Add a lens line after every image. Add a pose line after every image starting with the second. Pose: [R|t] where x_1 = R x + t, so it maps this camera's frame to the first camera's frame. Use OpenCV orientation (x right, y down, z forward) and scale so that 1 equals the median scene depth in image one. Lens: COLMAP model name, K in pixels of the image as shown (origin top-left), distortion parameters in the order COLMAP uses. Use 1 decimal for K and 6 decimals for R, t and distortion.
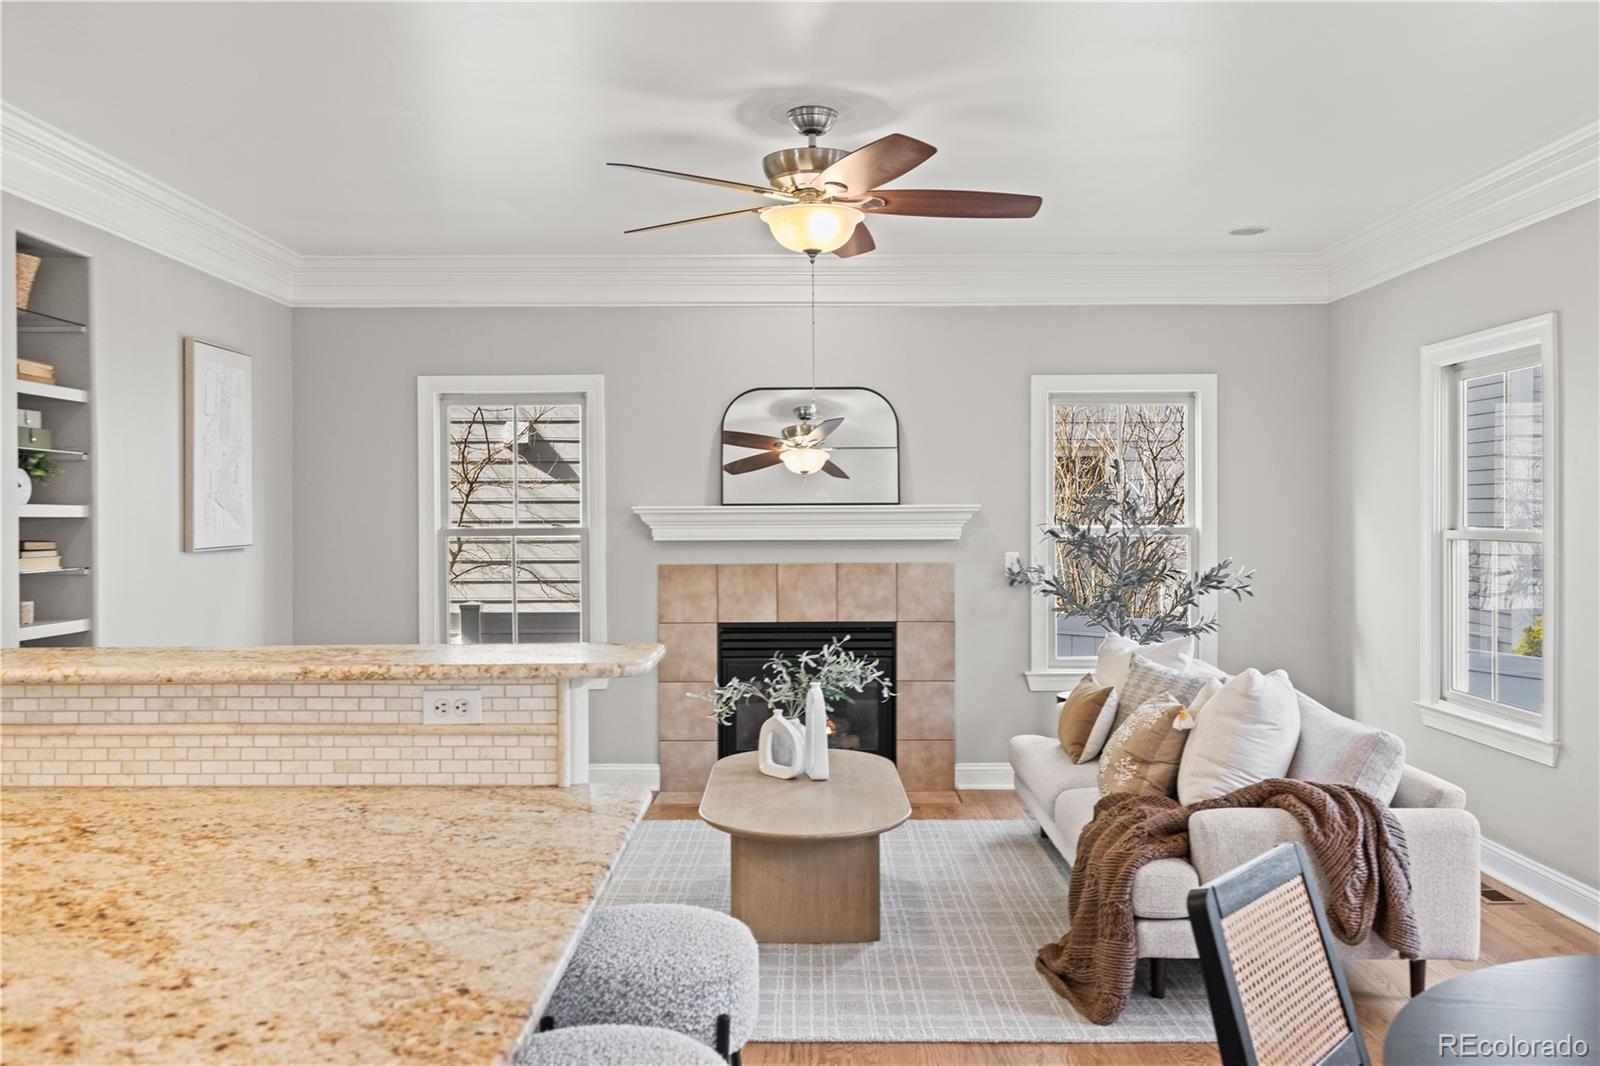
lens RADIAL K [[1282.6, 0, 787.0], [0, 1282.6, 530.5], [0, 0, 1]] dist [0.001572, -0.008322]
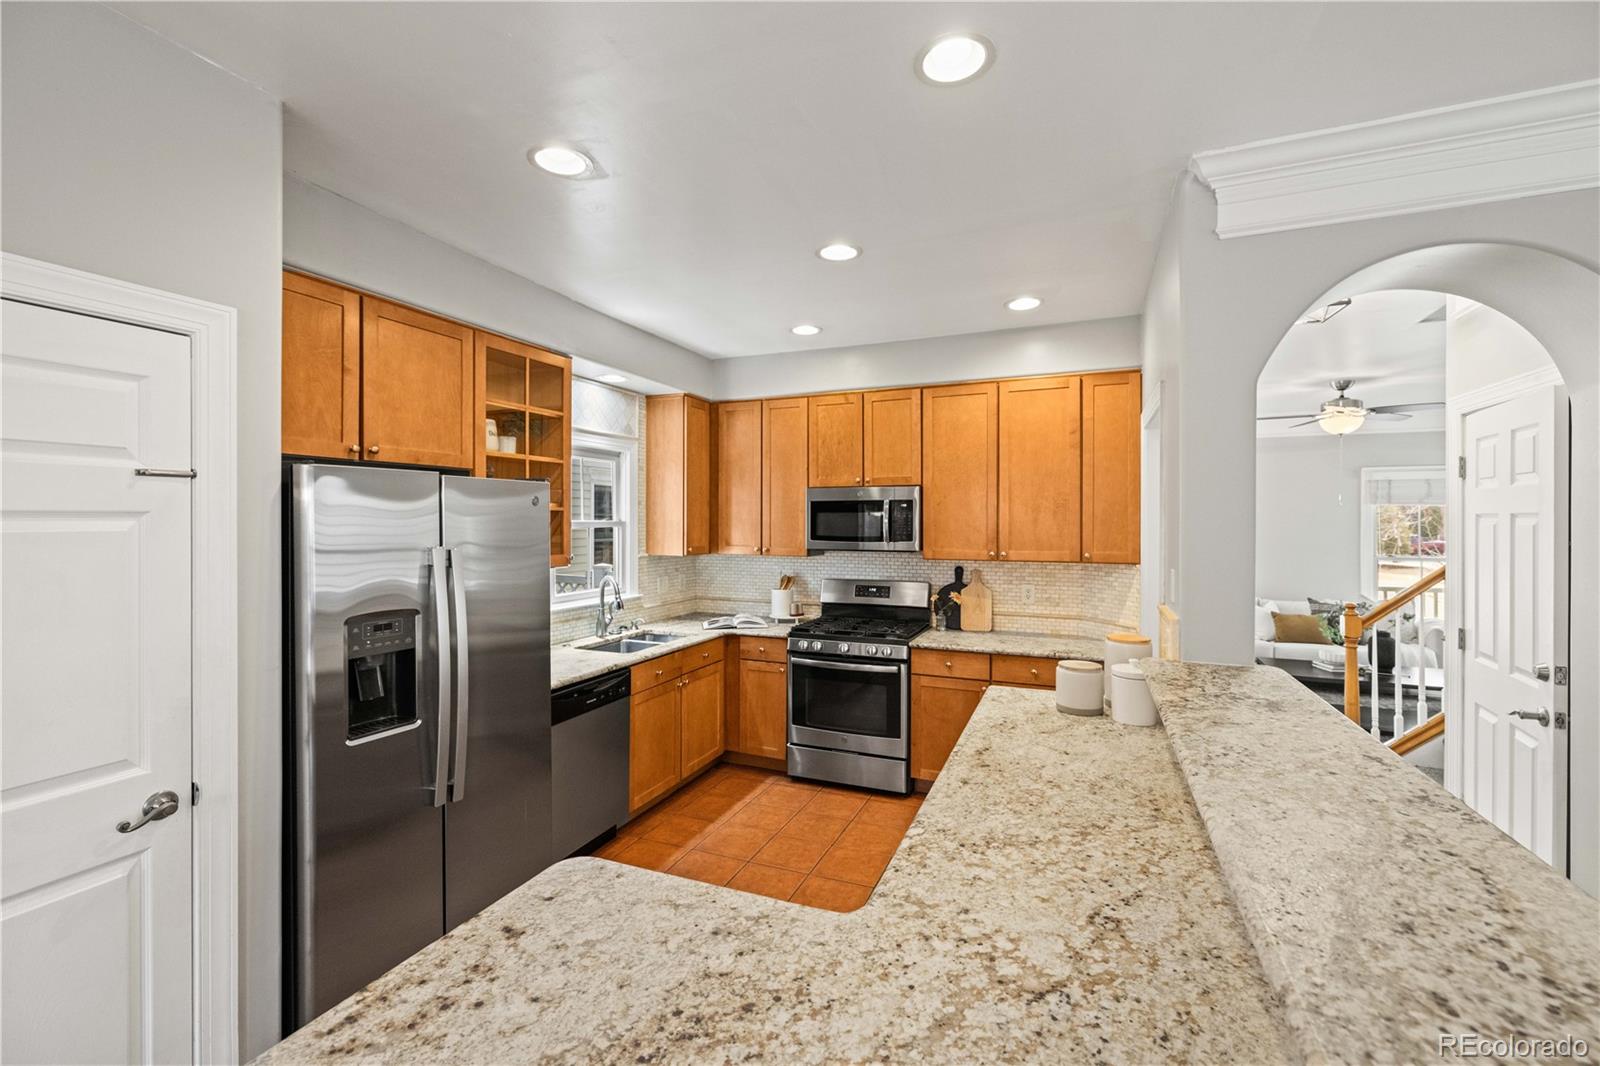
lens RADIAL K [[684.5, 0, 806.8], [0, 684.5, 527.0], [0, 0, 1]] dist [0.003273, -0.001295]
pose [[-0.375360, 0.012016, -0.926801, -0.019287], [-0.010485, 0.999797, 0.017209, -0.035844], [0.926820, 0.016177, -0.375158, 0.385588]]
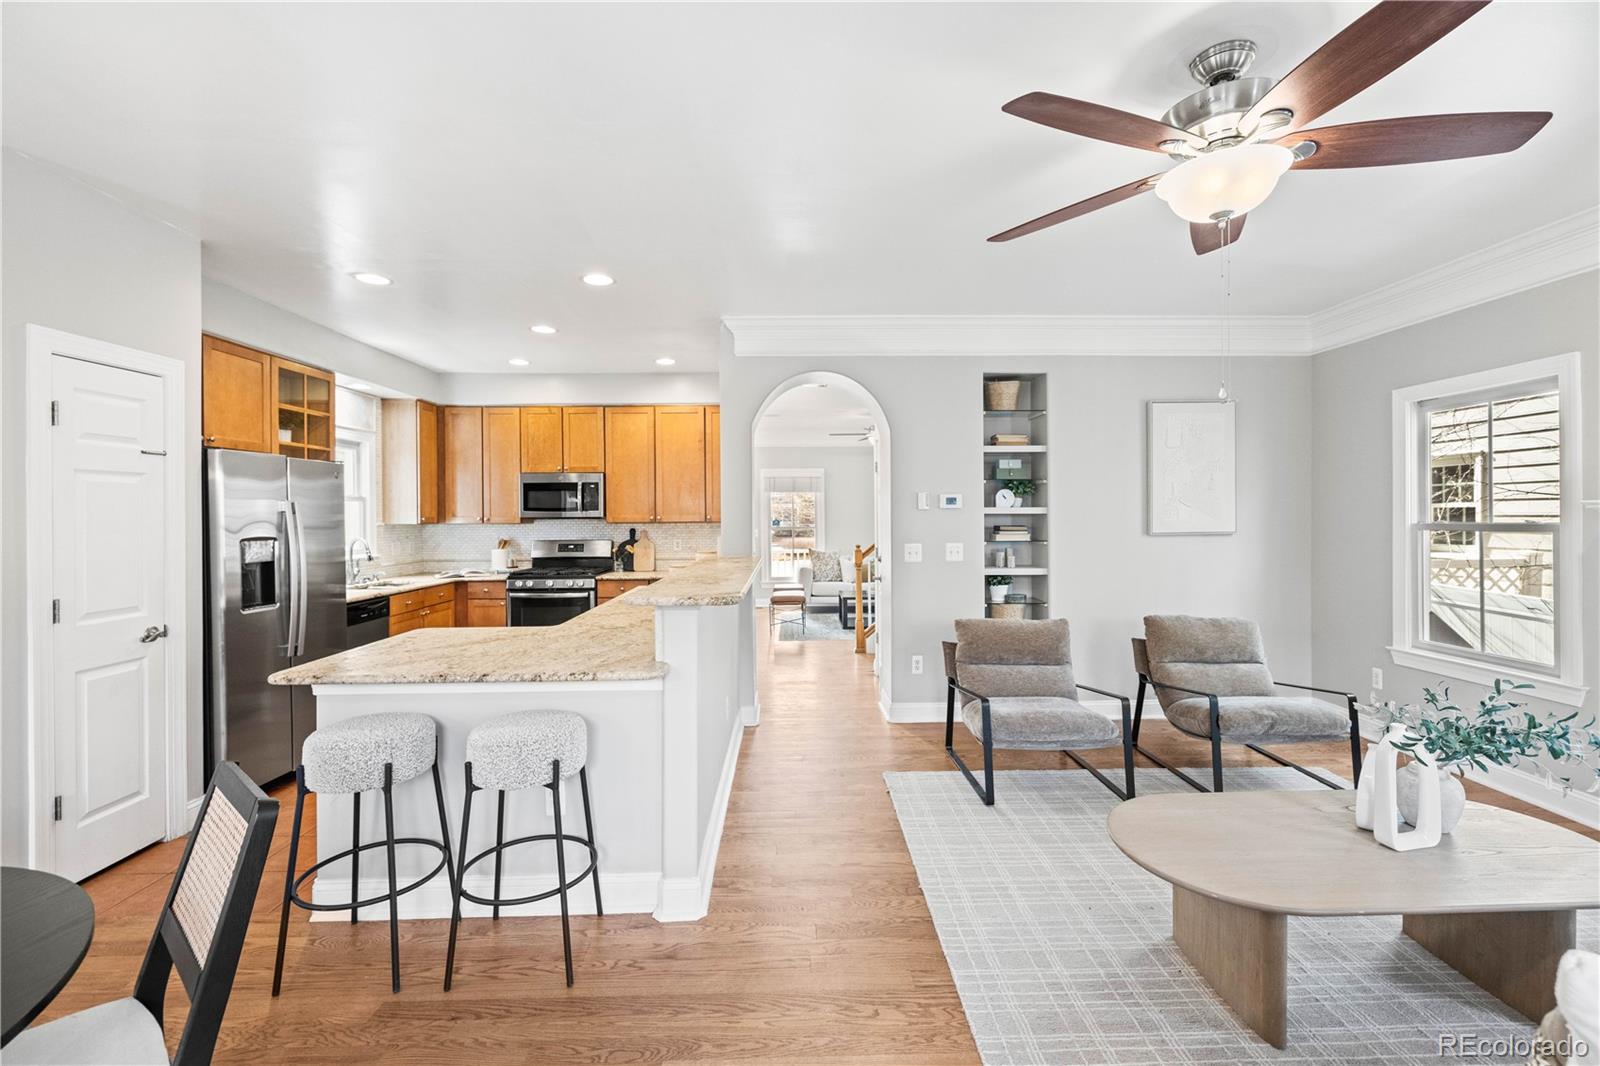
lens RADIAL K [[684.5, 0, 802.7], [0, 684.5, 521.0], [0, 0, 1]] dist [0.003273, -0.001295]
pose [[0.024594, 0.013018, -0.999613, 0.358944], [-0.006977, 0.999893, 0.012850, -0.007917], [0.999673, 0.006658, 0.024682, 0.515219]]
